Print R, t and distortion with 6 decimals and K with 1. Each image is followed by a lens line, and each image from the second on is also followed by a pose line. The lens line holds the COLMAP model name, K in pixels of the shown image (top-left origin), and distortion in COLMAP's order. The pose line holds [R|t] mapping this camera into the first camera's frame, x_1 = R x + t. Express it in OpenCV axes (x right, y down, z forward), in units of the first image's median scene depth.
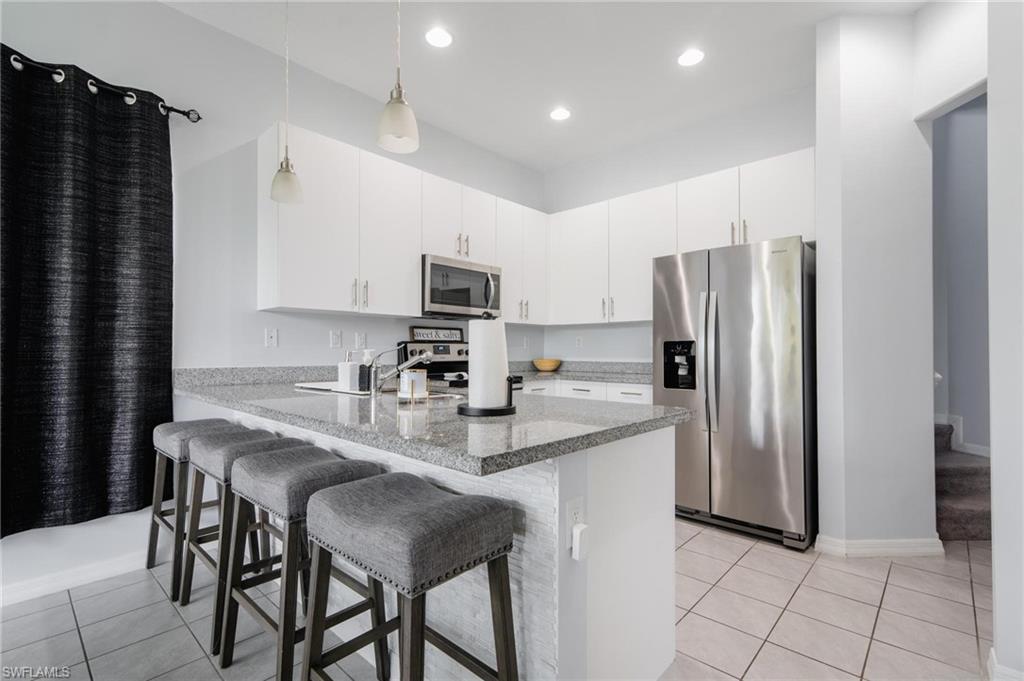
lens RADIAL K [[470.5, 0, 506.3], [0, 470.5, 338.8], [0, 0, 1]] dist [0.011159, 0.000227]
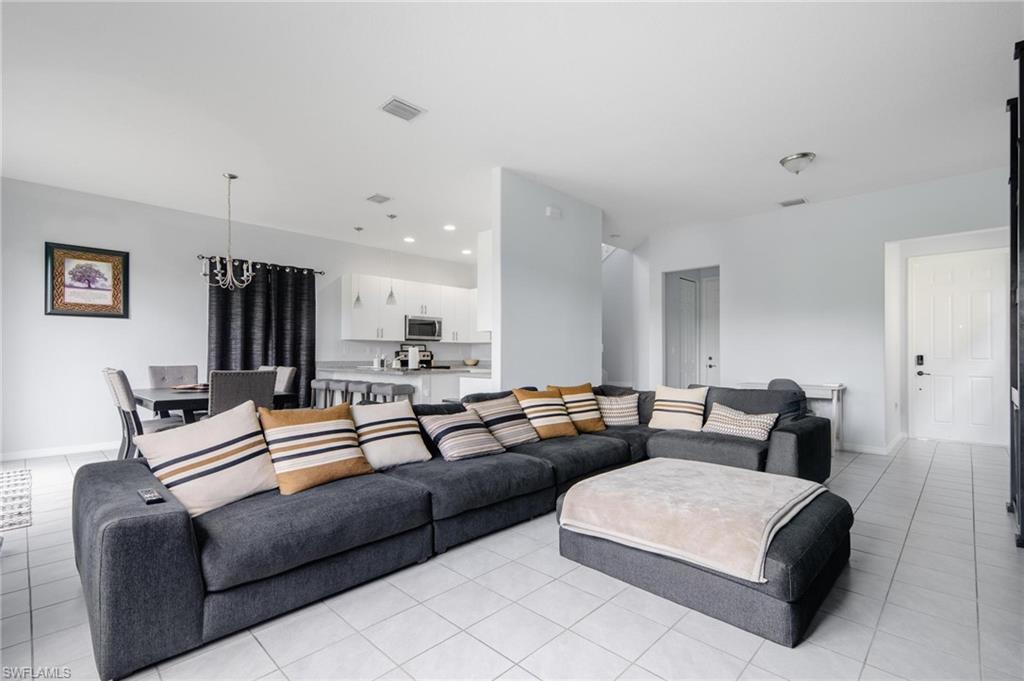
lens RADIAL K [[470.5, 0, 517.5], [0, 470.5, 346.4], [0, 0, 1]] dist [0.011159, 0.000227]
pose [[0.999994, 0.003386, -0.000524, 0.403102], [-0.003382, 0.999958, 0.008462, -0.041706], [0.000553, -0.008460, 0.999964, -1.428214]]
